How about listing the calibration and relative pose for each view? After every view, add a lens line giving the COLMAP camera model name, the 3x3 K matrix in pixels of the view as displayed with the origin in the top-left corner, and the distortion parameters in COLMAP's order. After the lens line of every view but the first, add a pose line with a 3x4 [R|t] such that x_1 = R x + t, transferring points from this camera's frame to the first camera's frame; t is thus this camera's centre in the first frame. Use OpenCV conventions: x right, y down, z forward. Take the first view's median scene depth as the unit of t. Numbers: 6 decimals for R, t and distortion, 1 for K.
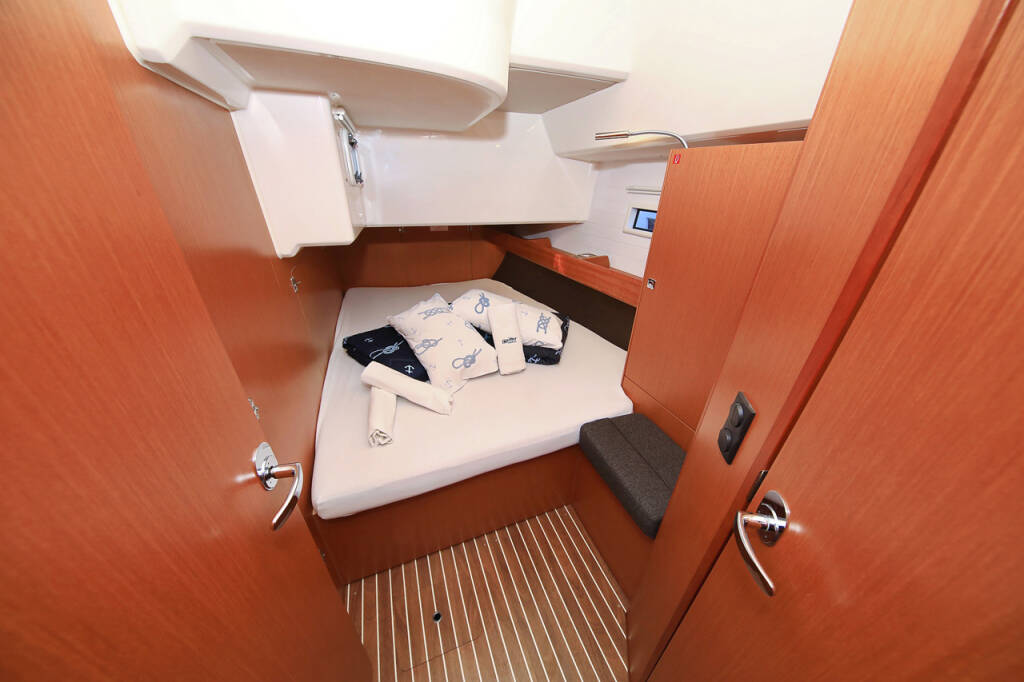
lens RADIAL K [[317.1, 0, 512.0], [0, 317.1, 341.0], [0, 0, 1]] dist [0.000083, 0.000004]
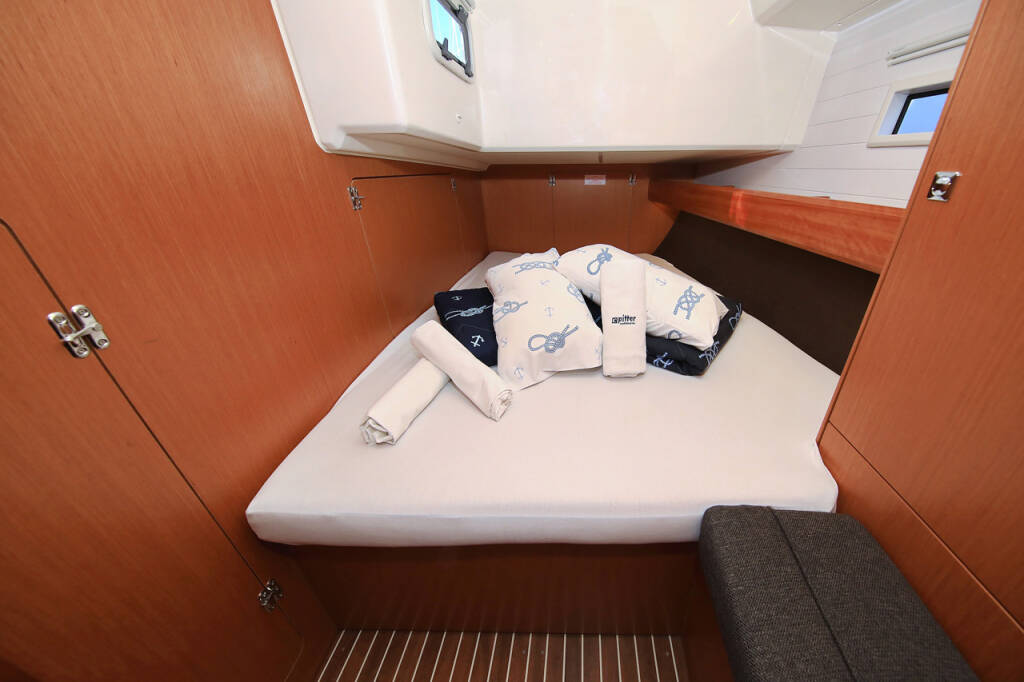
lens RADIAL K [[324.8, 0, 630.8], [0, 324.8, 339.2], [0, 0, 1]] dist [-0.000461, -0.000053]
pose [[0.958261, 0.166945, -0.232091, 0.147733], [-0.179593, 0.983142, -0.034326, 0.050742], [0.222448, 0.074575, 0.972088, 0.407065]]
